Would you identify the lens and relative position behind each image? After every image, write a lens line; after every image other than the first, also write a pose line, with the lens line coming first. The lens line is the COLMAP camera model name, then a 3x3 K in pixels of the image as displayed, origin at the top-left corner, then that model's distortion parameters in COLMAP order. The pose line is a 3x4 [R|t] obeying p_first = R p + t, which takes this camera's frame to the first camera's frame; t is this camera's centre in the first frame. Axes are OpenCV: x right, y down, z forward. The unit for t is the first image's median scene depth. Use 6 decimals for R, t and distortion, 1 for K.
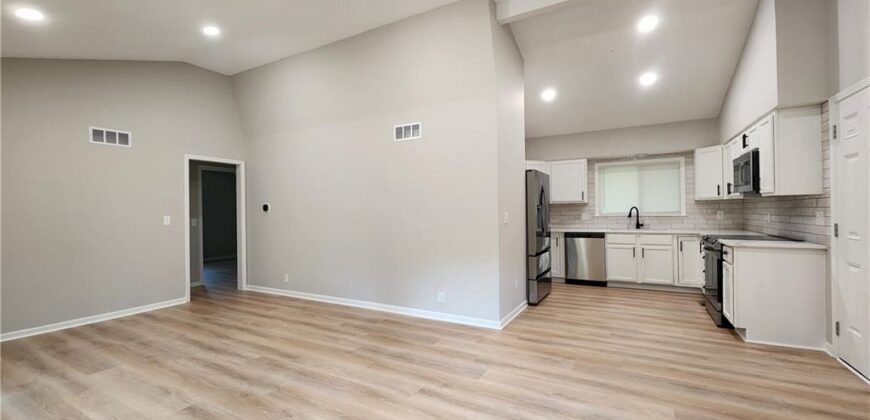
lens RADIAL K [[351.0, 0, 435.0], [0, 351.0, 210.0], [0, 0, 1]] dist [0.000743, -0.000203]
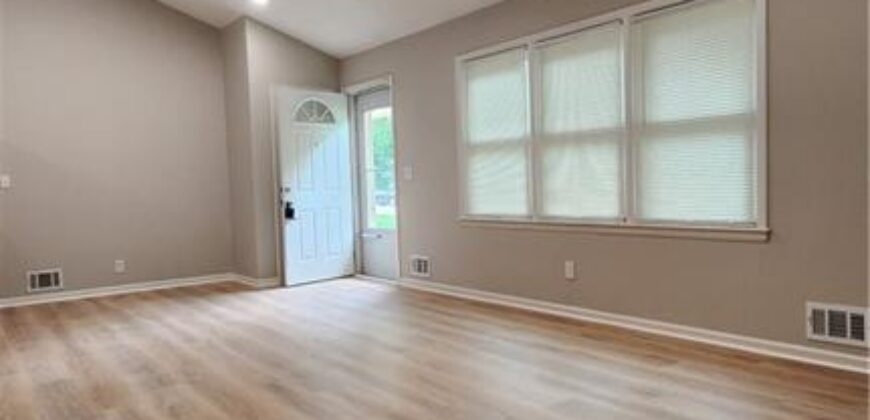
lens RADIAL K [[639.5, 0, 435.0], [0, 639.5, 210.0], [0, 0, 1]] dist [0.082762, 0.000913]
pose [[-0.919716, 0.029037, 0.391509, -0.746575], [0.053344, 0.997255, 0.051348, 0.047449], [-0.388943, 0.068110, -0.918741, 1.270505]]
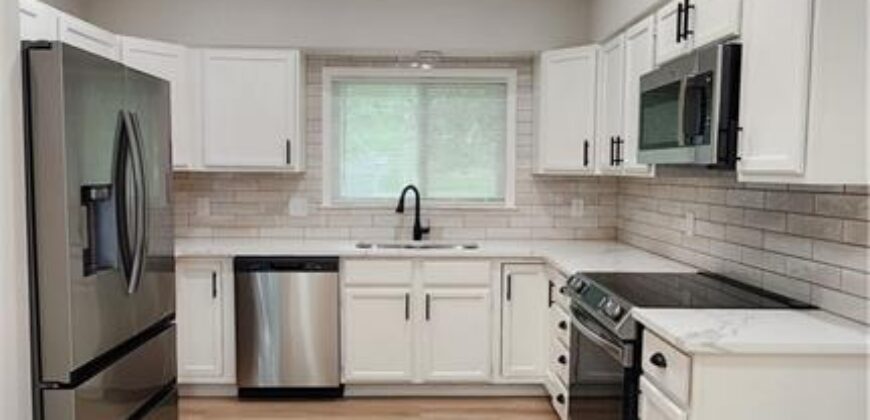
lens RADIAL K [[634.1, 0, 435.0], [0, 634.1, 210.0], [0, 0, 1]] dist [0.003251, -0.000230]
pose [[0.851636, -0.011586, 0.524006, 0.269349], [-0.022365, 0.998042, 0.058416, -0.030273], [-0.523657, -0.061468, 0.849709, 0.469588]]
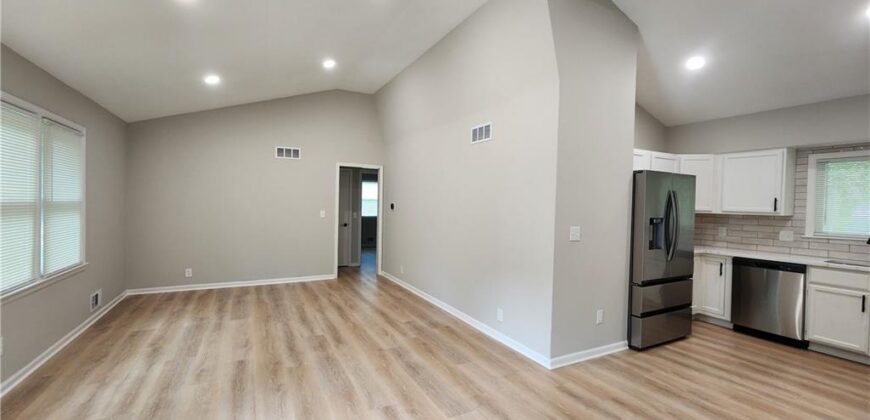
lens RADIAL K [[351.0, 0, 435.0], [0, 351.0, 210.0], [0, 0, 1]] dist [0.000743, -0.000203]
pose [[0.845163, 0.042592, -0.532809, 0.303375], [-0.032241, 0.999067, 0.028722, -0.038359], [0.533536, -0.007096, 0.845748, 0.127882]]
